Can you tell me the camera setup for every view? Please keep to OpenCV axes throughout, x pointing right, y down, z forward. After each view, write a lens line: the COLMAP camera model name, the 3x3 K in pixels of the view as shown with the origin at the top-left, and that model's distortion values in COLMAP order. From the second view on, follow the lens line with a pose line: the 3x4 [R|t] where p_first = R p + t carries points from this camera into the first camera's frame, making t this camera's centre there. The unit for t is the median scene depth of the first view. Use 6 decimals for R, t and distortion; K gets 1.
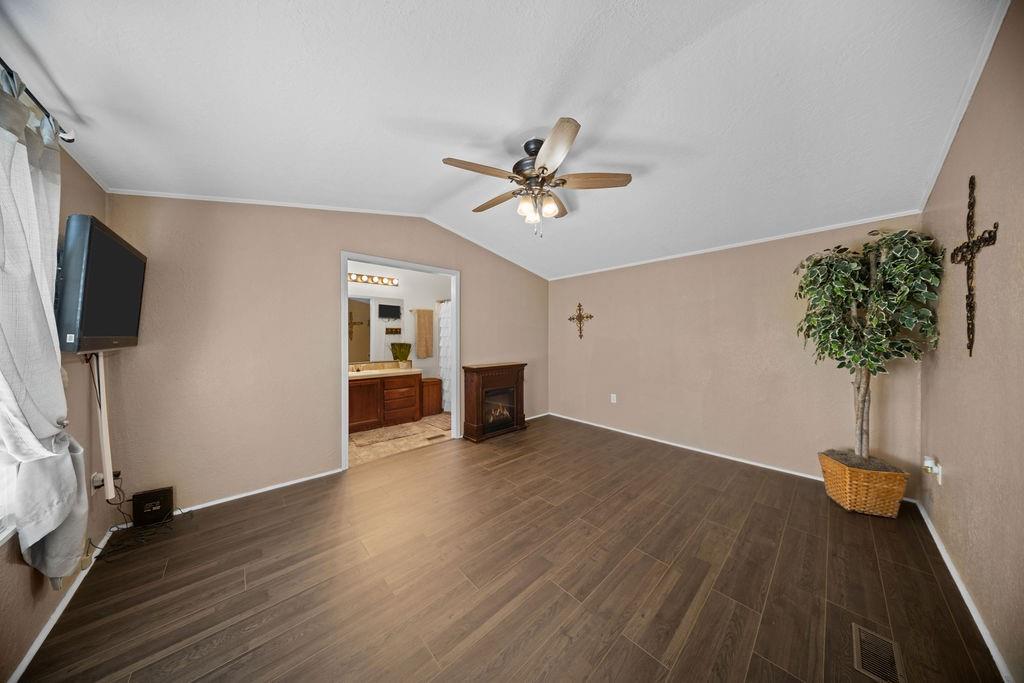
lens RADIAL K [[302.4, 0, 519.3], [0, 302.4, 341.4], [0, 0, 1]] dist [-0.000058, -0.000320]
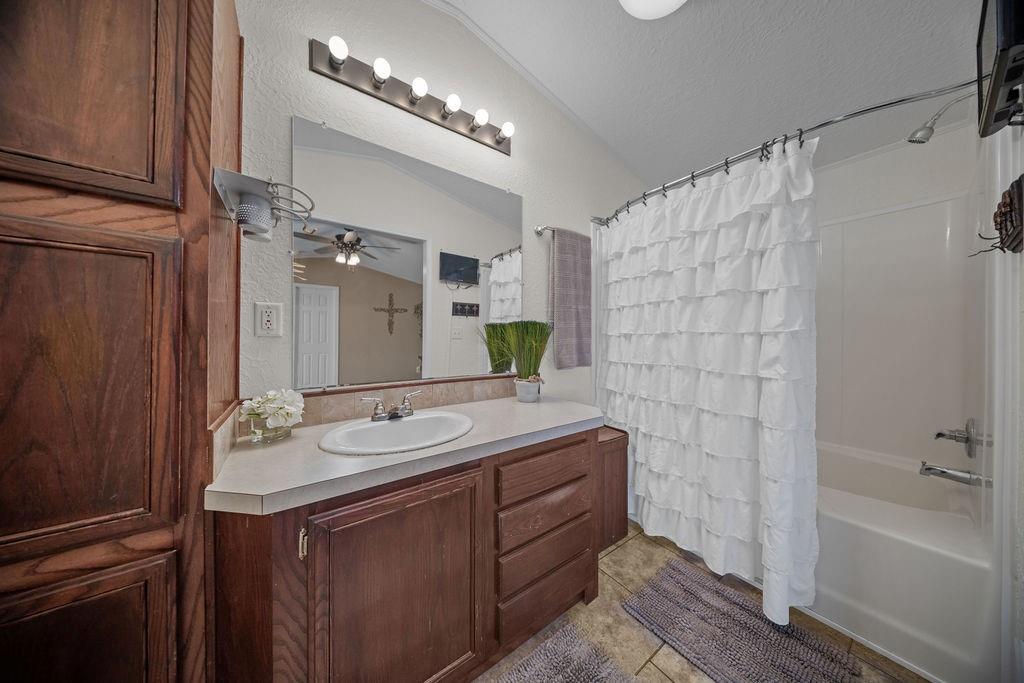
lens RADIAL K [[302.4, 0, 512.4], [0, 302.4, 339.1], [0, 0, 1]] dist [-0.000058, -0.000320]
pose [[0.989435, 0.002843, -0.144948, -0.327369], [-0.004019, 0.999961, -0.007823, 0.024728], [0.144920, 0.008323, 0.989408, 0.628774]]
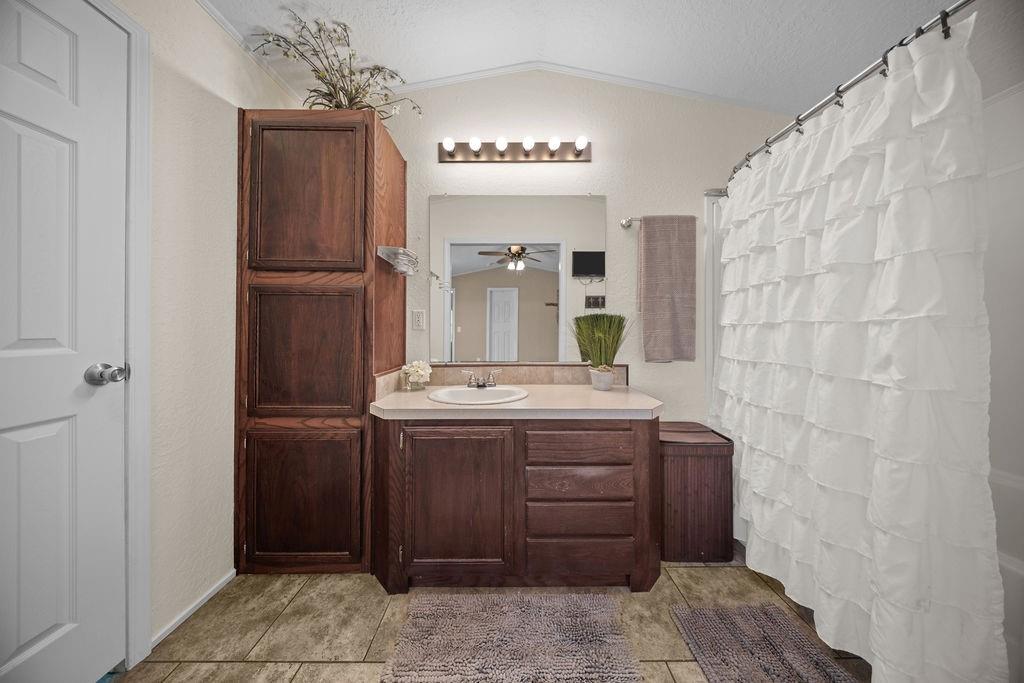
lens RADIAL K [[302.4, 0, 506.4], [0, 302.4, 328.5], [0, 0, 1]] dist [-0.000058, -0.000320]
pose [[0.719040, -0.004541, -0.694954, -0.207157], [-0.005310, 0.999914, -0.012027, 0.024275], [0.694949, 0.012338, 0.718953, 0.628038]]
